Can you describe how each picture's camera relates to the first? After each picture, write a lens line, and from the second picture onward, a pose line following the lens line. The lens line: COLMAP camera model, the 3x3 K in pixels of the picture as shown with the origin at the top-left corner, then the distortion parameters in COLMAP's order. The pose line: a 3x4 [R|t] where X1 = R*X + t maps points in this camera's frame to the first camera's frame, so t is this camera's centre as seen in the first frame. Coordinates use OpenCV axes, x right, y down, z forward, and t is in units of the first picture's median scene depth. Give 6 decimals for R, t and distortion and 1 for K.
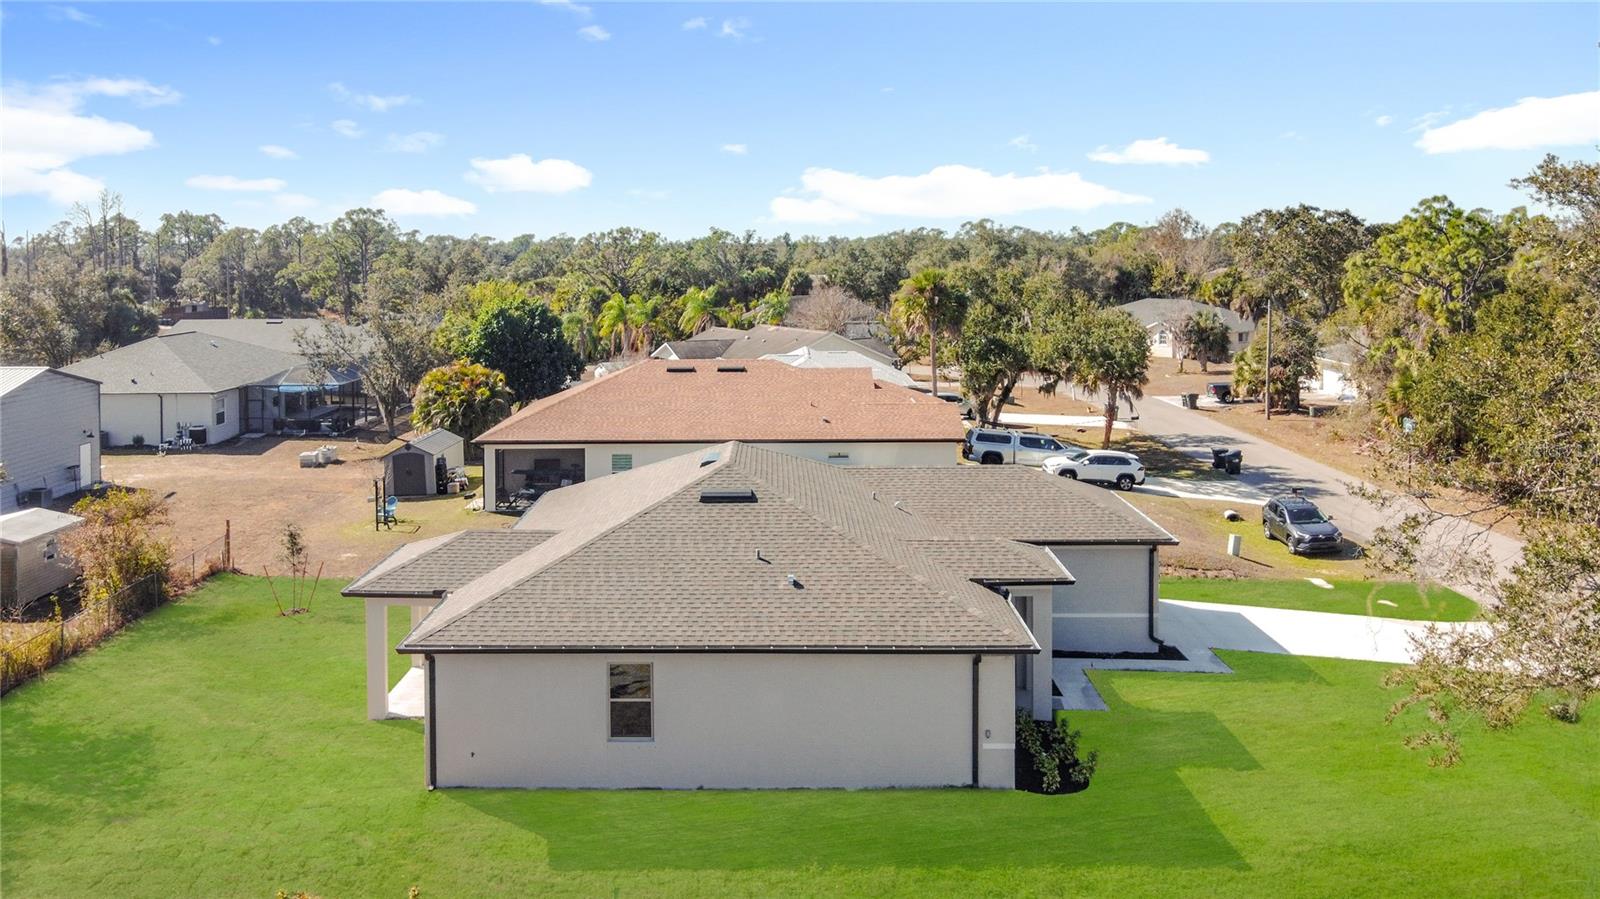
lens RADIAL K [[1130.0, 0, 750.0], [0, 1130.0, 398.7], [0, 0, 1]] dist [0.007057, 0.001567]
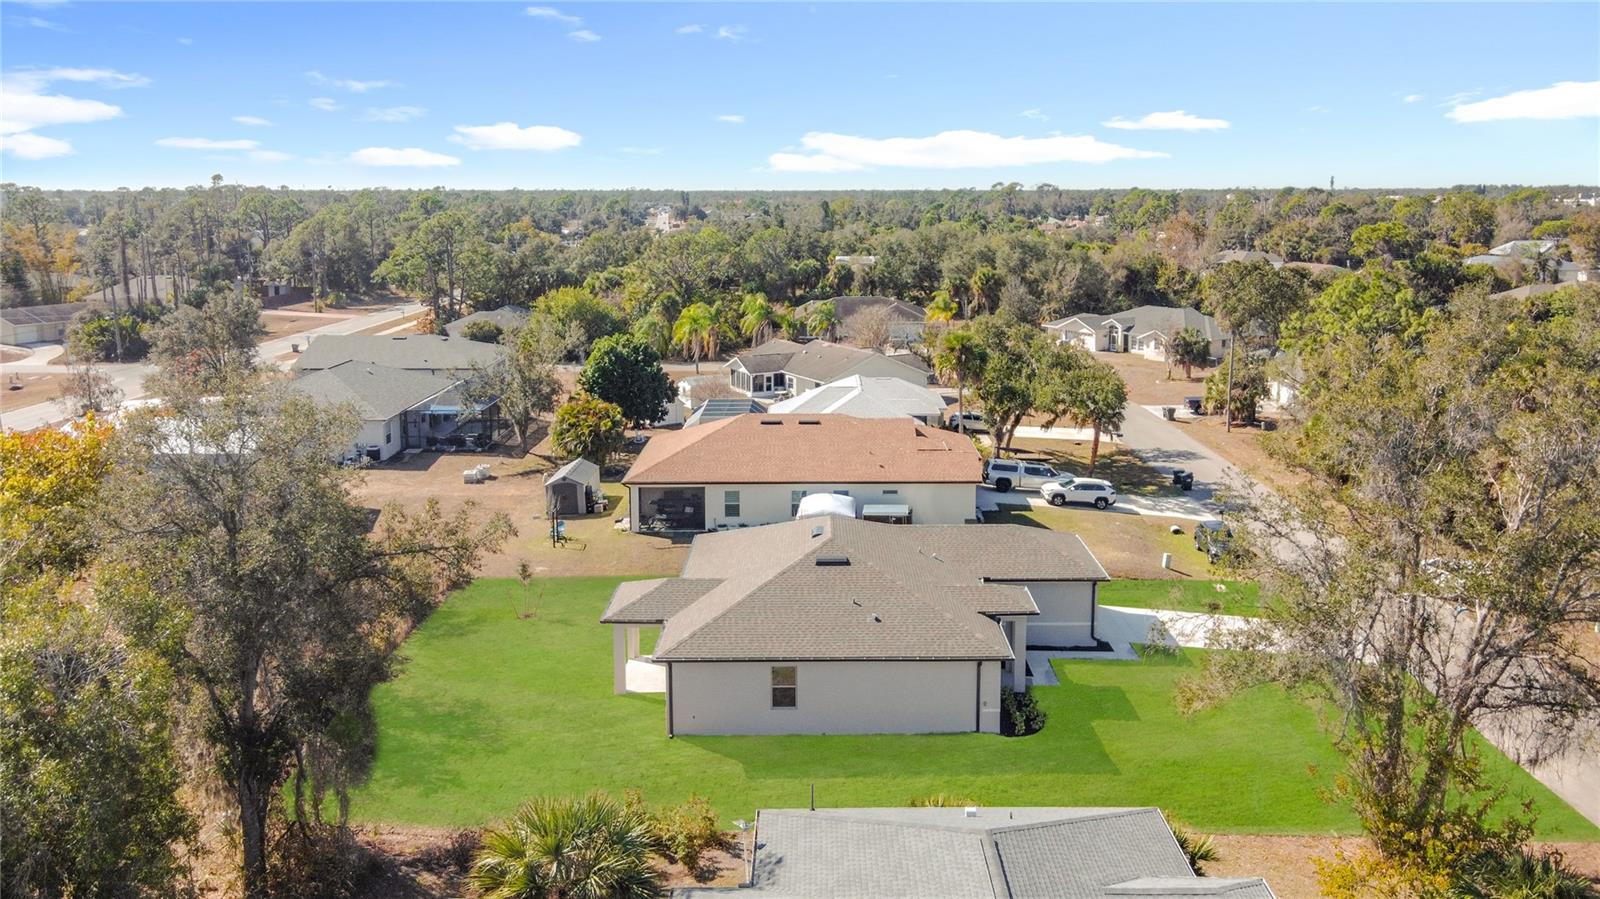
lens RADIAL K [[1200.3, 0, 800.0], [0, 1200.3, 449.5], [0, 0, 1]] dist [0.008918, 0.003333]
pose [[0.999656, -0.002911, 0.026074, -0.058016], [-0.000206, 0.992925, 0.118746, -0.146252], [-0.026235, -0.118711, 0.992582, -0.369234]]
